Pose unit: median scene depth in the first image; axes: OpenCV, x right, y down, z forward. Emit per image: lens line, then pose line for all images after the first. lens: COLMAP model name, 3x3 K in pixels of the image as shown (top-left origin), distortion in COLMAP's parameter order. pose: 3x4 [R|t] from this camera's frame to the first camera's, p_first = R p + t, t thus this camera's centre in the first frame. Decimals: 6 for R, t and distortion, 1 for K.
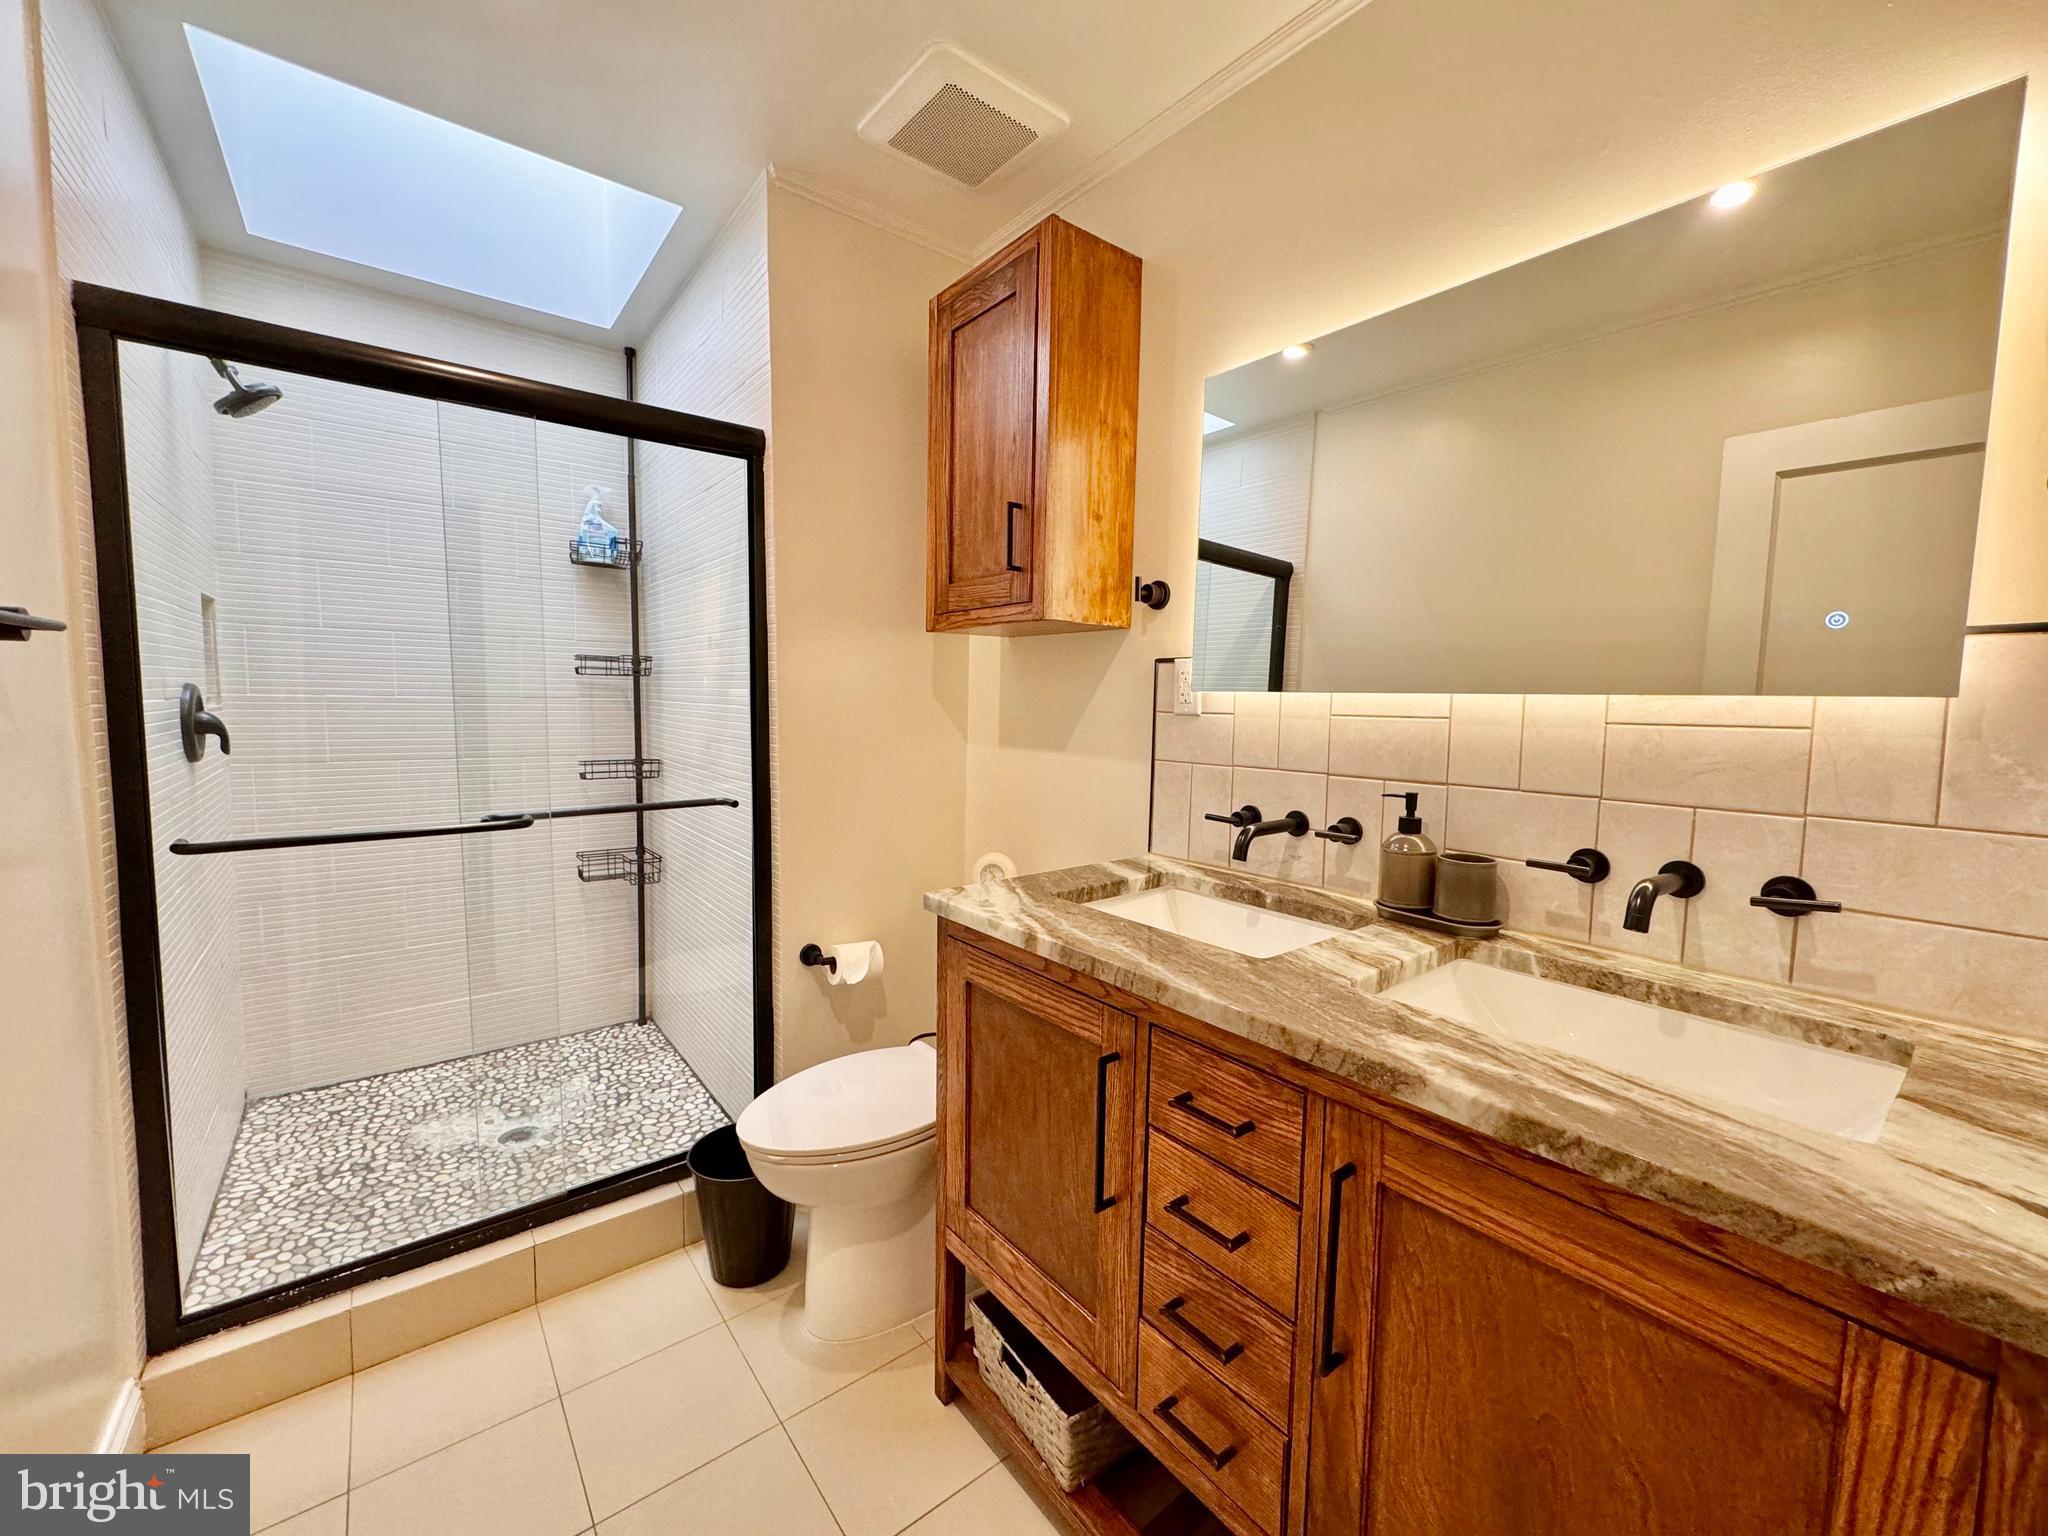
lens RADIAL K [[814.0, 0, 1022.7], [0, 814.0, 765.7], [0, 0, 1]] dist [0.000470, -0.000640]
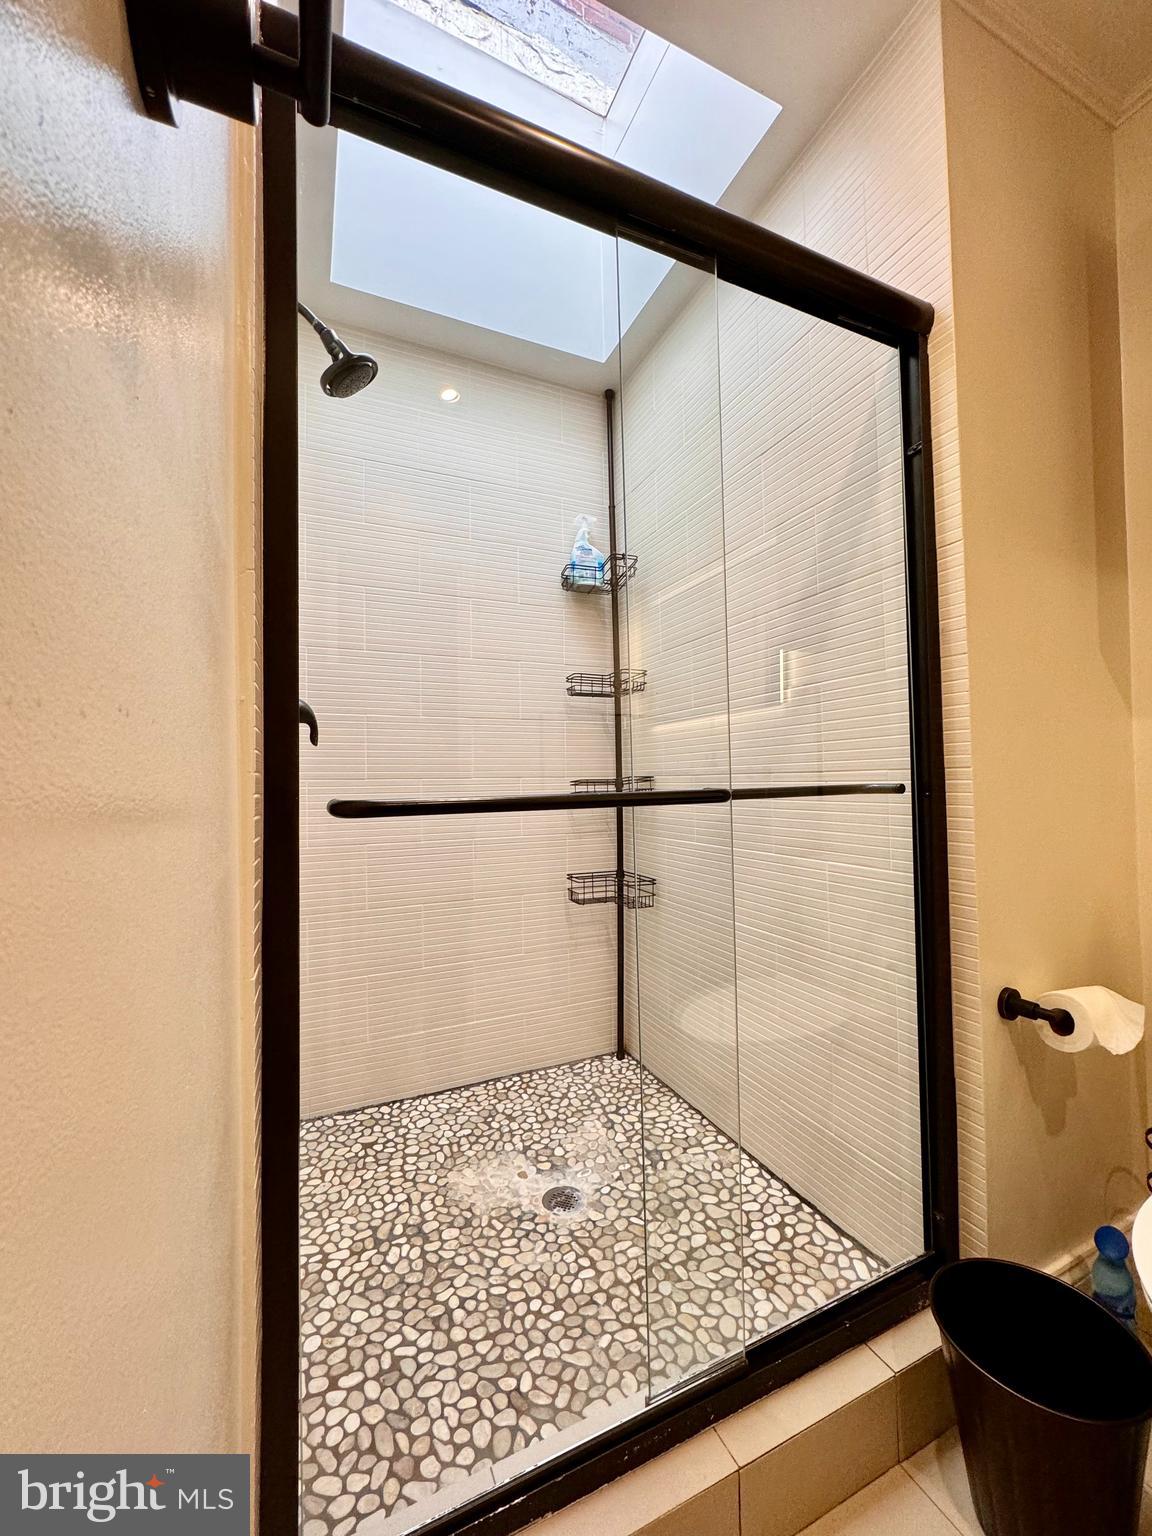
lens RADIAL K [[610.5, 0, 578.1], [0, 610.5, 767.9], [0, 0, 1]] dist [0.000470, -0.000640]
pose [[0.970618, -0.039933, -0.237287, -0.387072], [0.014227, 0.993932, -0.109074, 0.064908], [0.240203, 0.102494, 0.965297, 0.301708]]
